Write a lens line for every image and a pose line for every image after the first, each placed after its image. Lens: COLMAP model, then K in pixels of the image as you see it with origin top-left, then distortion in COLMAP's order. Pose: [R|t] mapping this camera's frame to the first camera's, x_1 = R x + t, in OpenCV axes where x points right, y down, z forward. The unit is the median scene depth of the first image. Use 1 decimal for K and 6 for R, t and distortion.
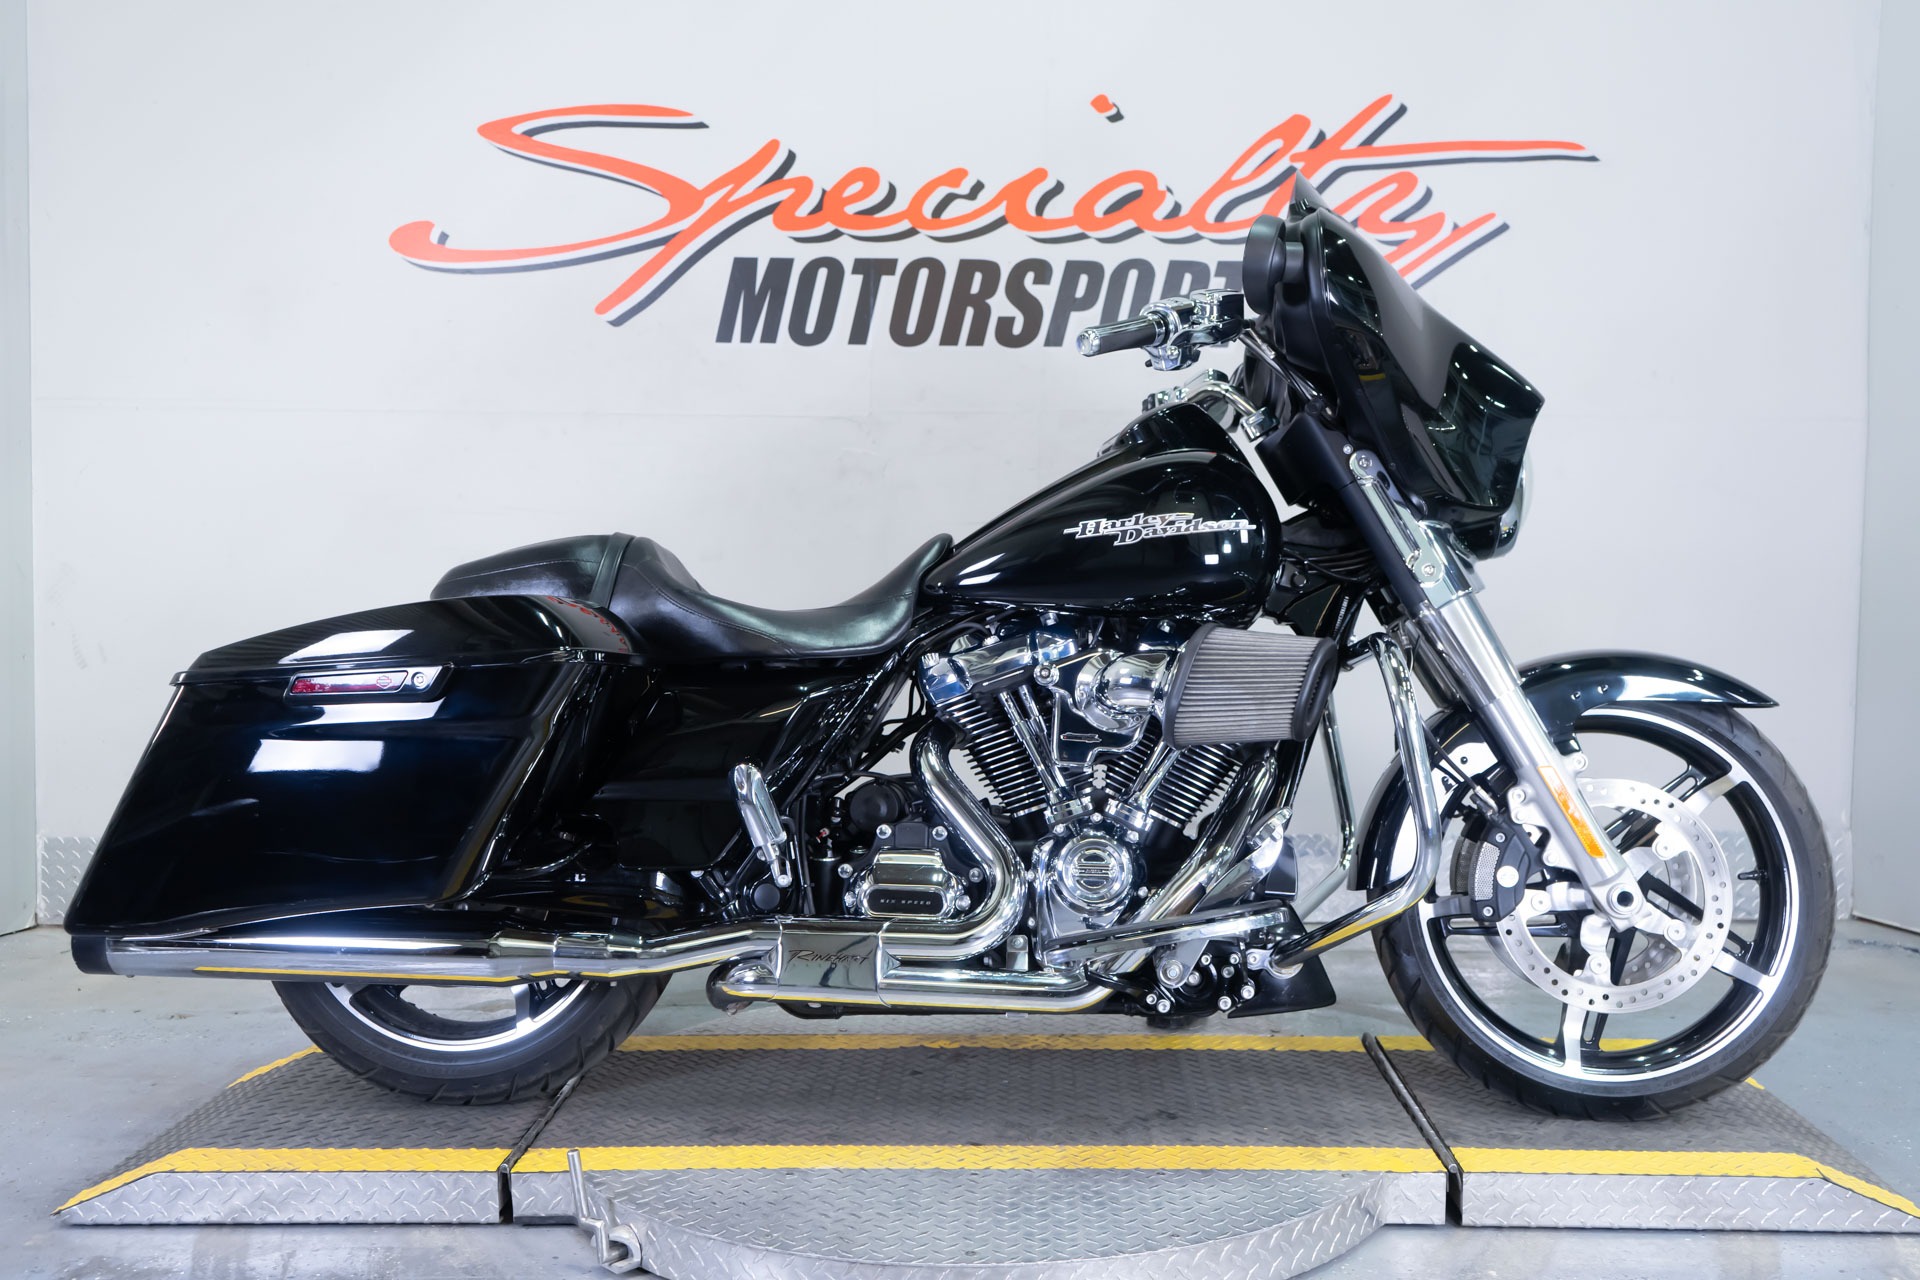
lens RADIAL K [[1816.0, 0, 960.0], [0, 1816.0, 640.0], [0, 0, 1]] dist [0.002118, 0.007260]
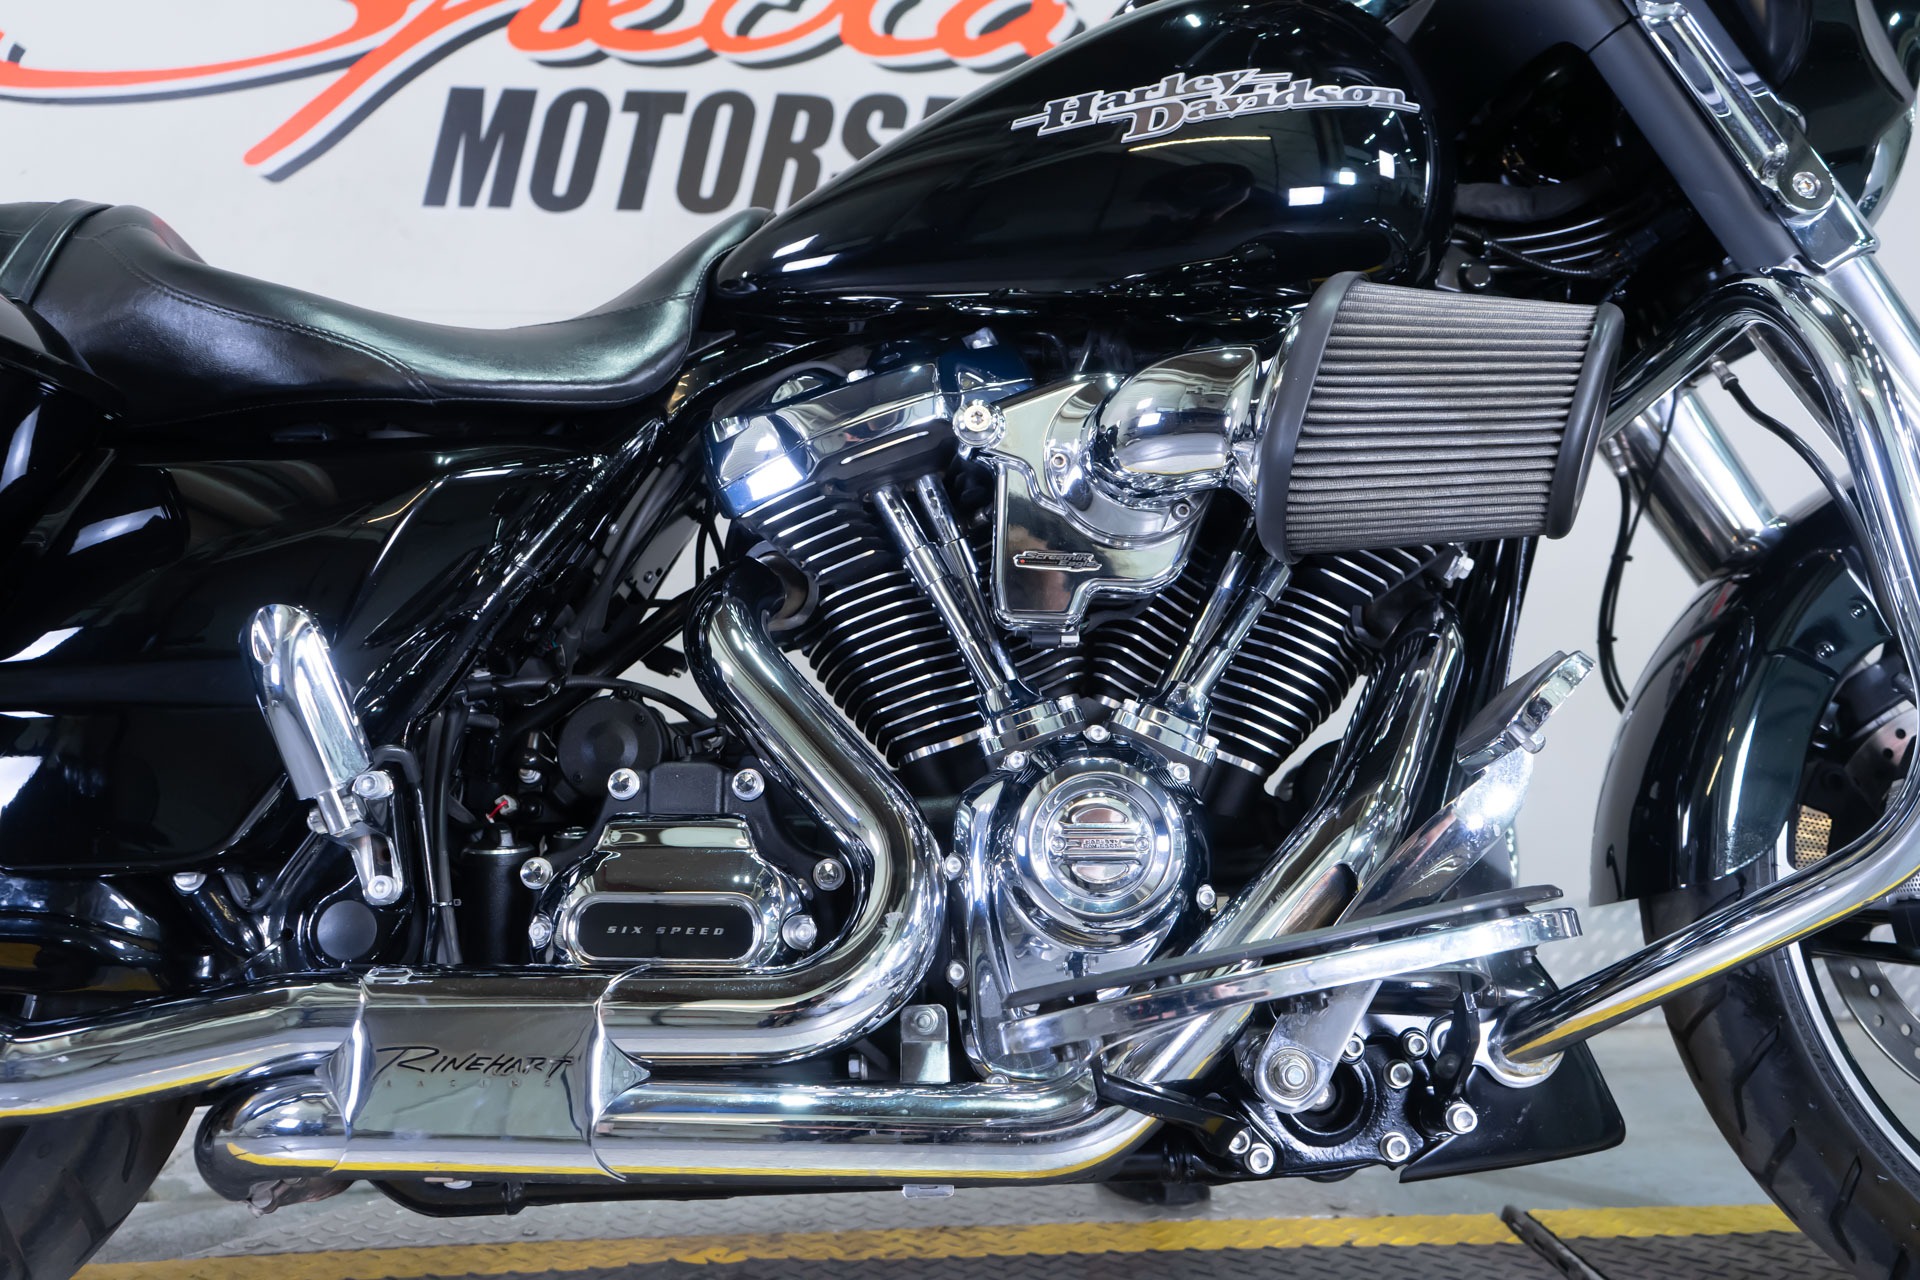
lens RADIAL K [[1817.6, 0, 922.2], [0, 1817.6, 638.2], [0, 0, 1]] dist [-0.001193, 0.008662]
pose [[0.996717, -0.008262, 0.080544, -0.003950], [0.015422, 0.995940, -0.088691, 0.111743], [-0.079484, 0.089642, 0.992797, 0.548353]]
